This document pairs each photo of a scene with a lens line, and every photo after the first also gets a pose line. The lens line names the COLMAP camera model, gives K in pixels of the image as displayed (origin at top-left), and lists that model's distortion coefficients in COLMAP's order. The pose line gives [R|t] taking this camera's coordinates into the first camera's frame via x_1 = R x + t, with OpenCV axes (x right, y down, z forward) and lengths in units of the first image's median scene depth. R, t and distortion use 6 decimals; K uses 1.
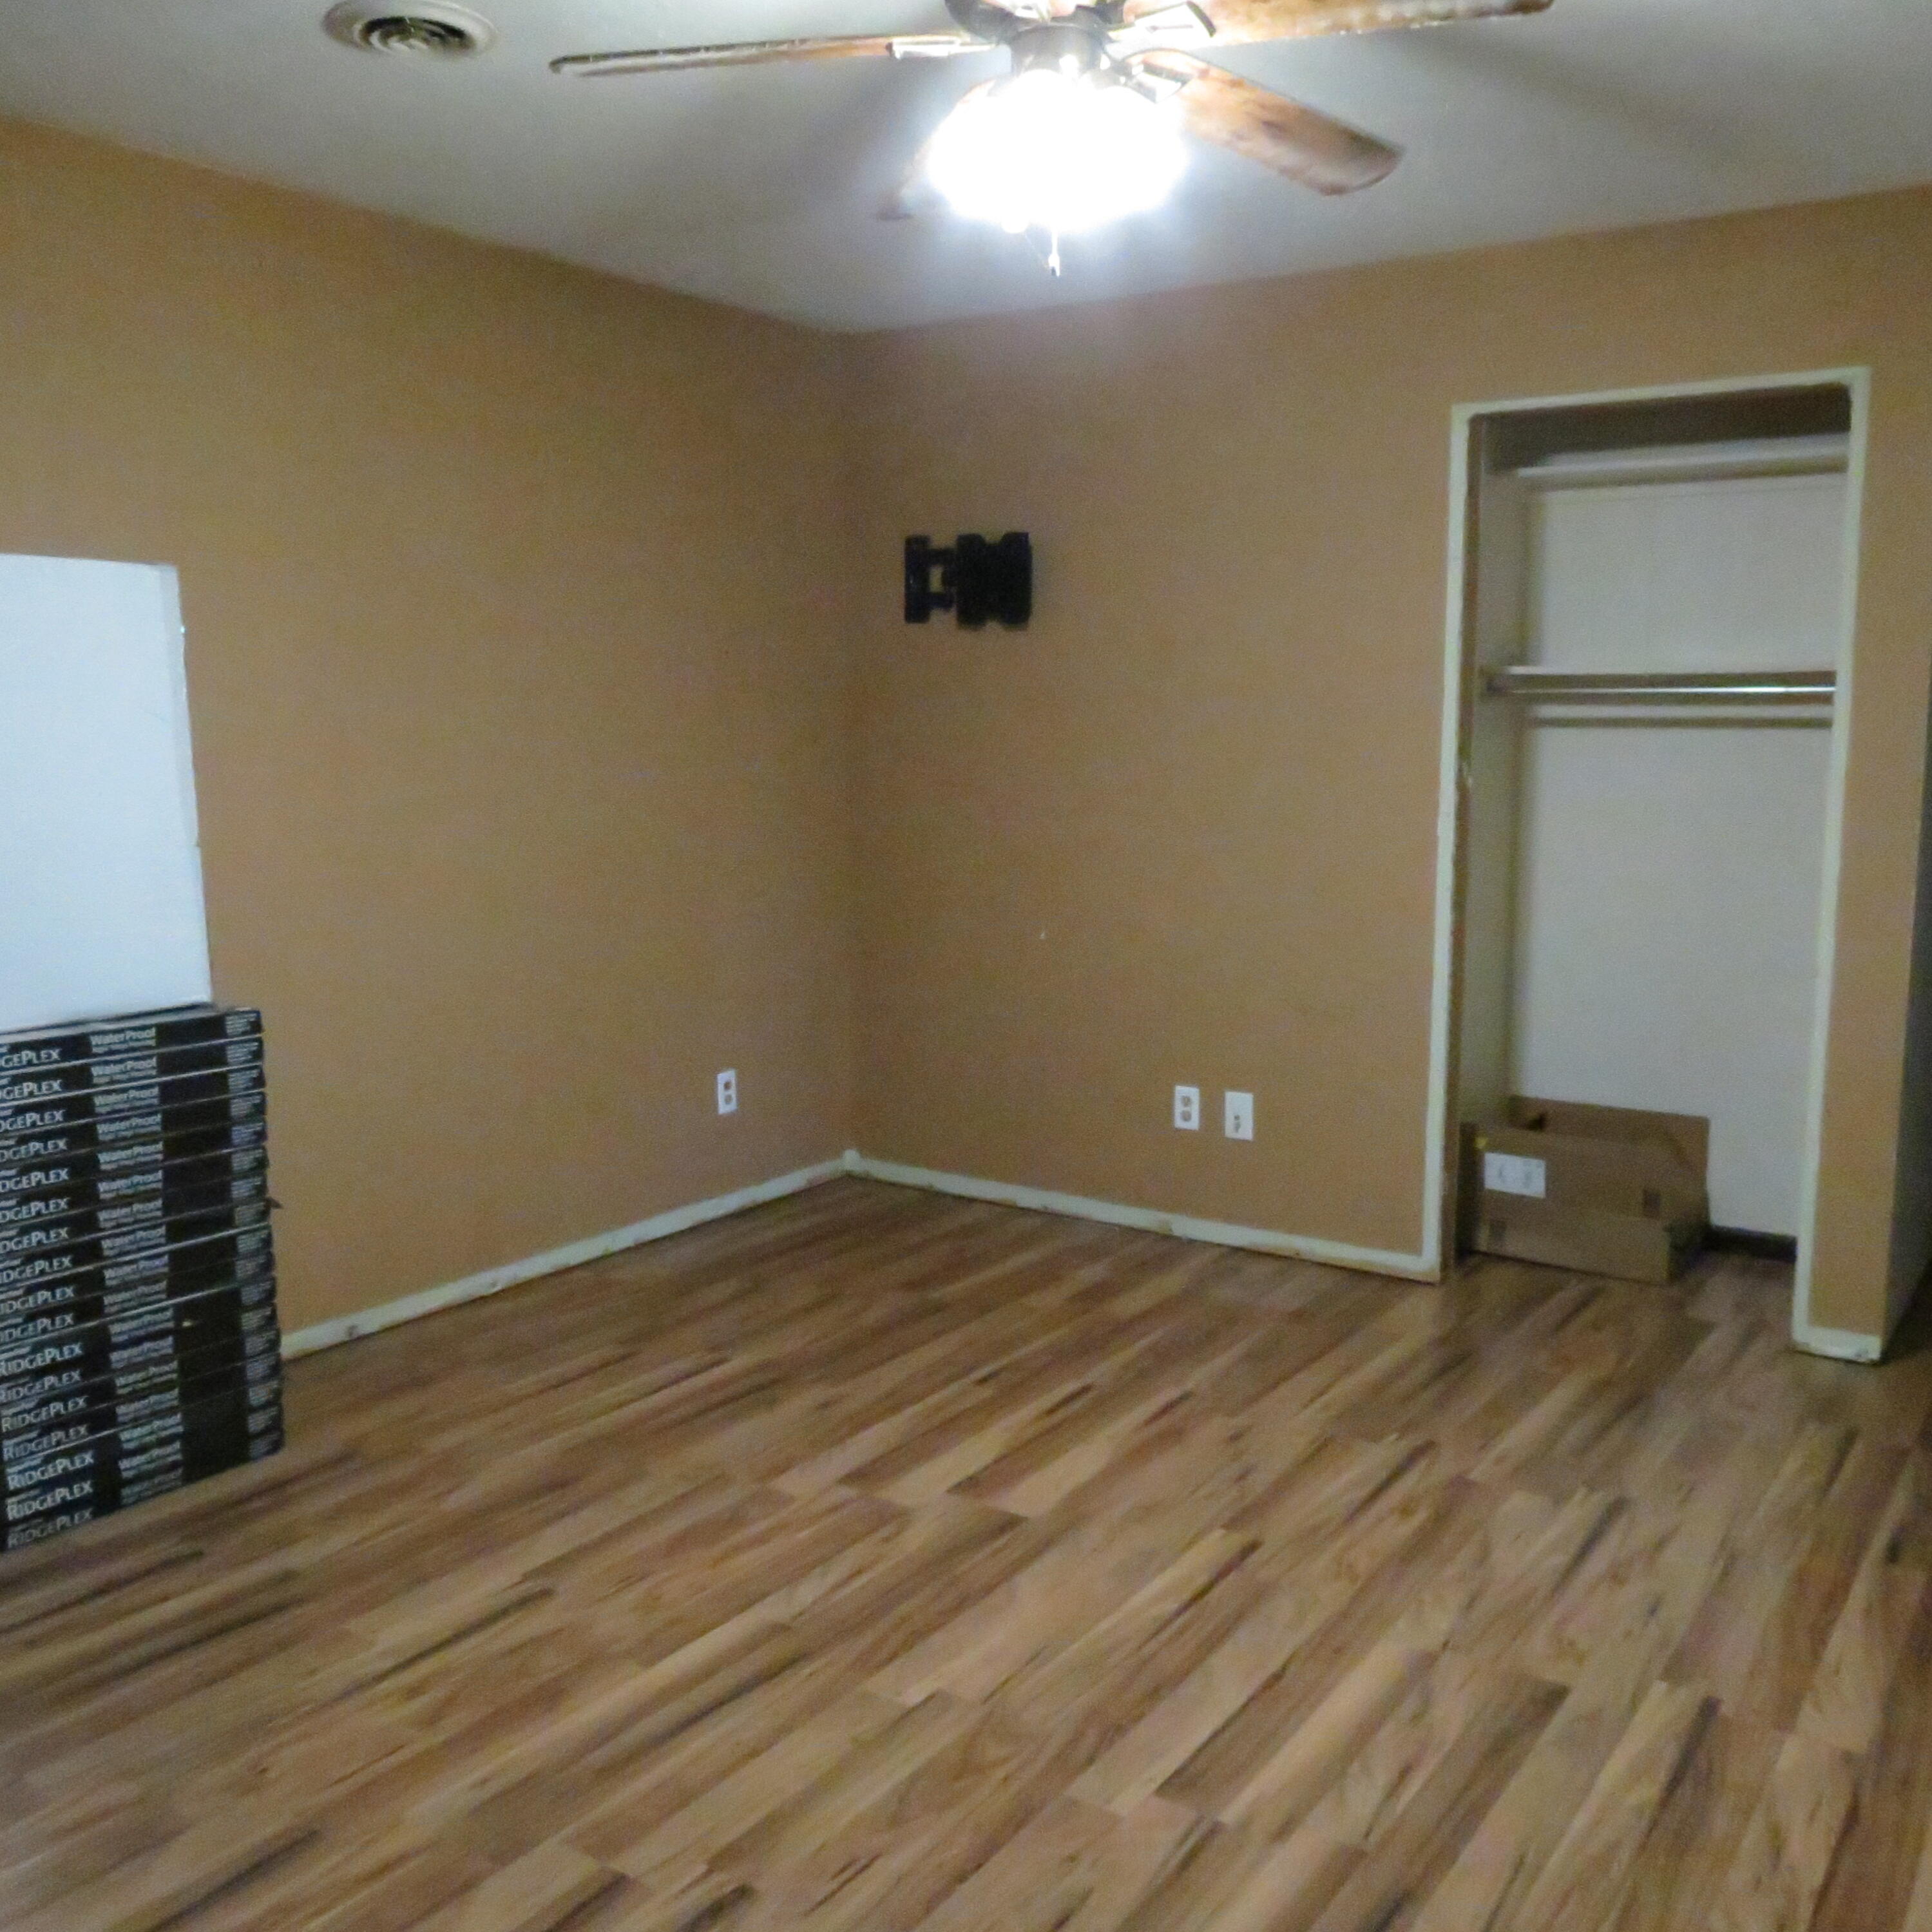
lens RADIAL K [[1867.7, 0, 954.4], [0, 1867.7, 961.3], [0, 0, 1]] dist [-0.013861, 0.000000]
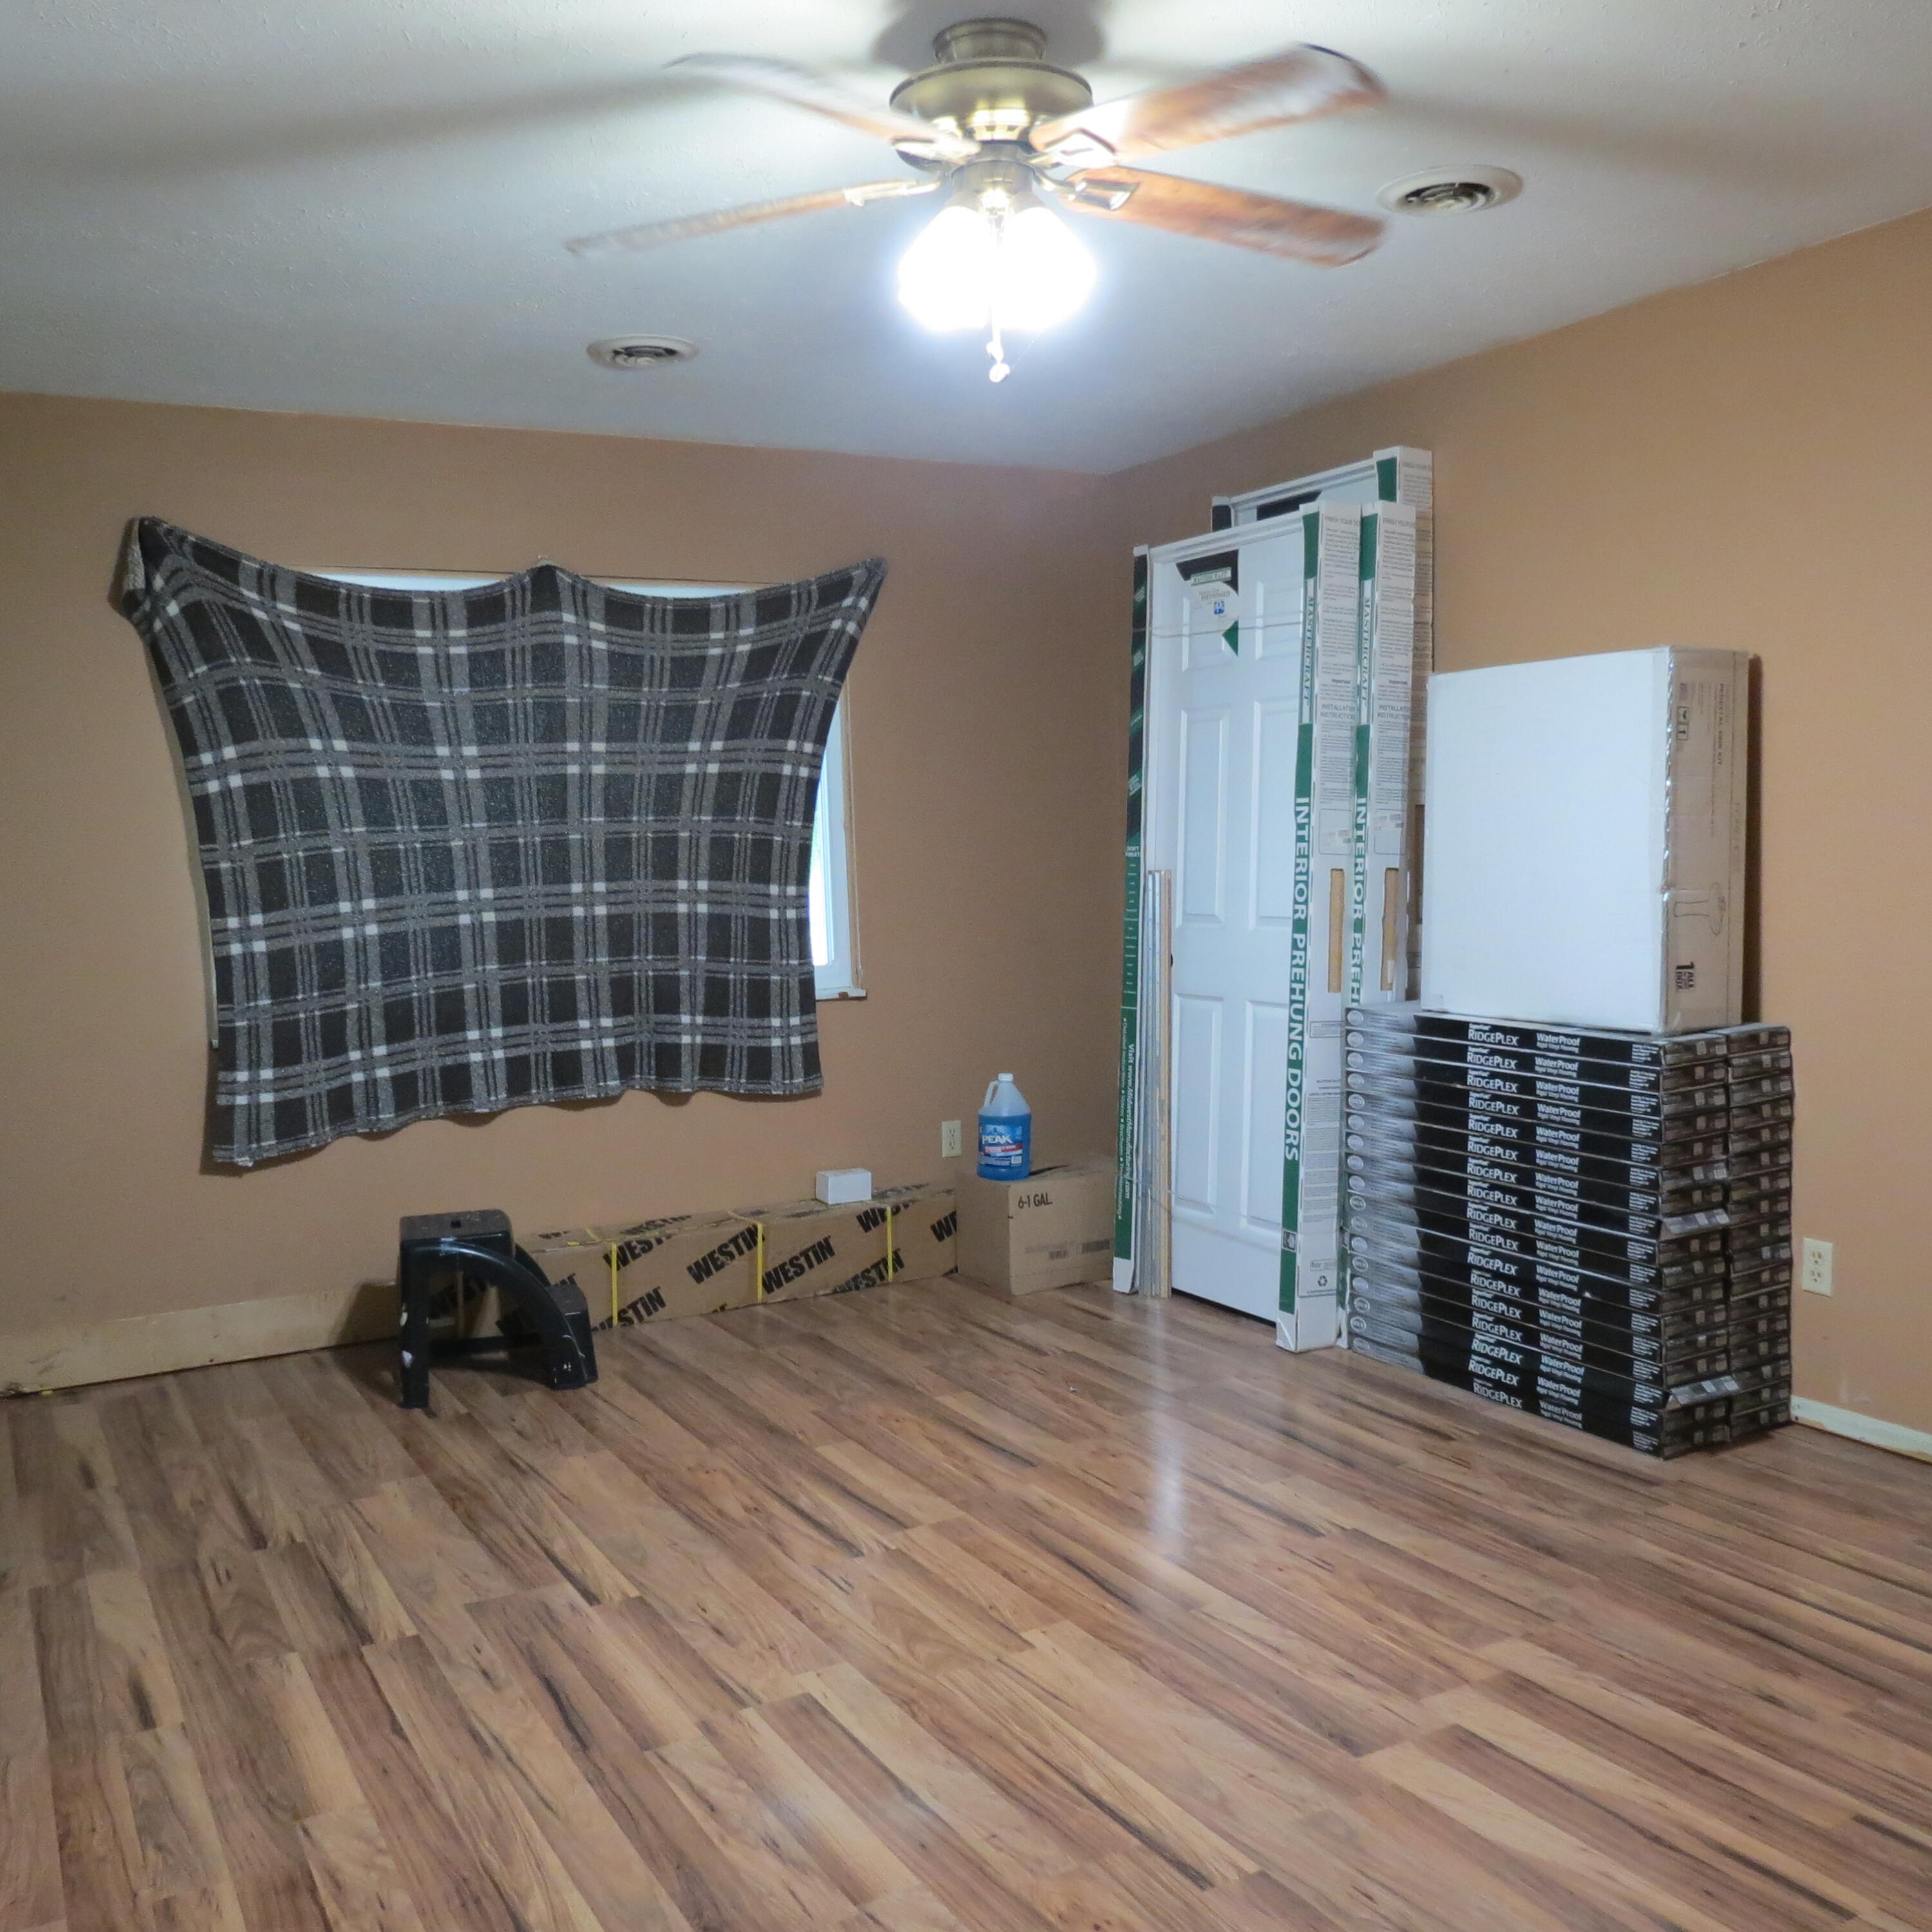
lens RADIAL K [[1867.7, 0, 955.9], [0, 1867.7, 969.9], [0, 0, 1]] dist [-0.013861, 0.000000]
pose [[-0.456826, 0.075227, -0.886369, 0.828548], [-0.089764, 0.987433, 0.130068, -0.130043], [0.885015, 0.138982, -0.444333, 1.186644]]
